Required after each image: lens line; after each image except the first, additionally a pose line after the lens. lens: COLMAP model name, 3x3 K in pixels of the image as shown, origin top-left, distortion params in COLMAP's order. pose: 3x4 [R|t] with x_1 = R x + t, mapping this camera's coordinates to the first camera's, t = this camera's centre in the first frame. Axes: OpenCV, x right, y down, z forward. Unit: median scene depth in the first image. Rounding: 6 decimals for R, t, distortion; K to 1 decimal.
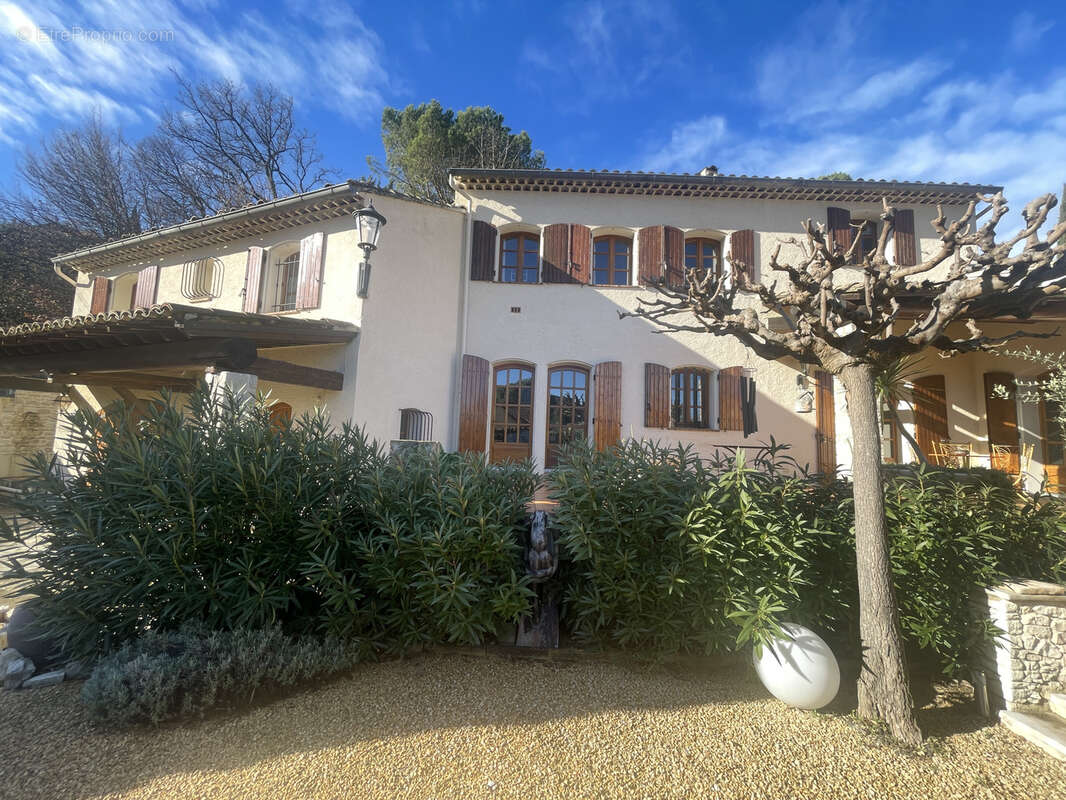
lens RADIAL K [[429.7, 0, 534.2], [0, 429.7, 398.2], [0, 0, 1]] dist [-0.000502, -0.001724]
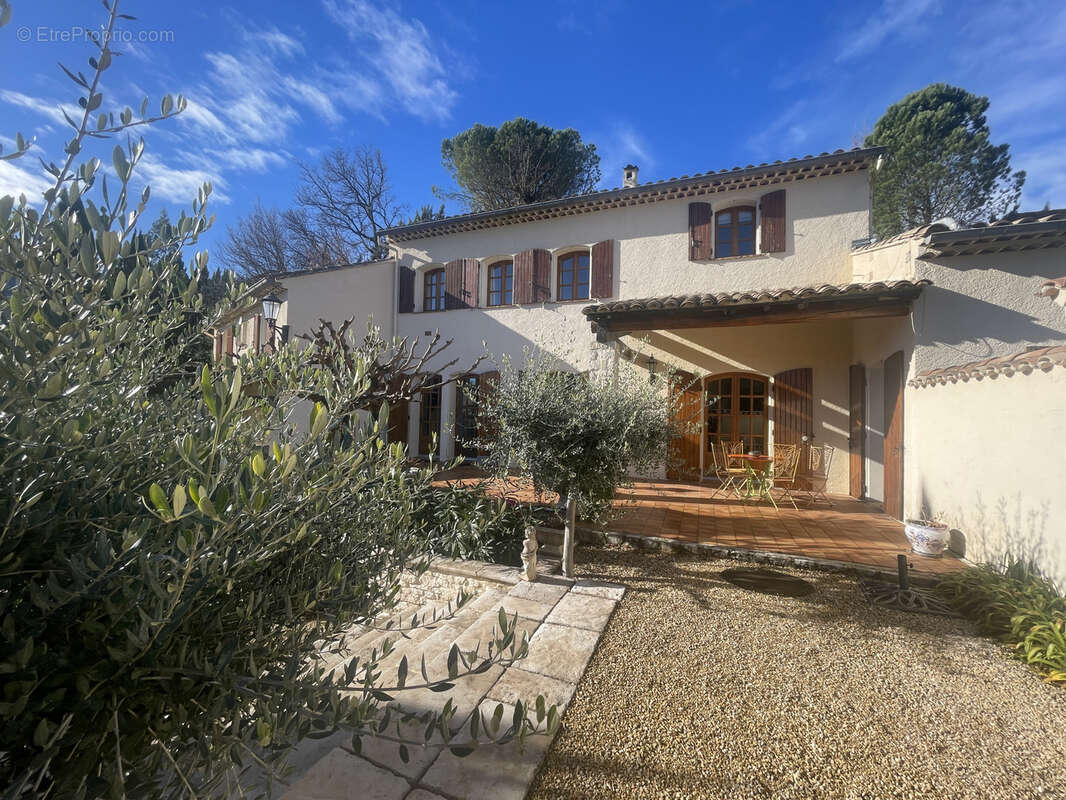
lens RADIAL K [[429.7, 0, 531.7], [0, 429.7, 400.3], [0, 0, 1]] dist [-0.000502, -0.001724]
pose [[0.928396, -0.024201, -0.370803, 2.299754], [0.048006, 0.997326, 0.055102, -0.203312], [0.368478, -0.068958, 0.927075, -0.293057]]
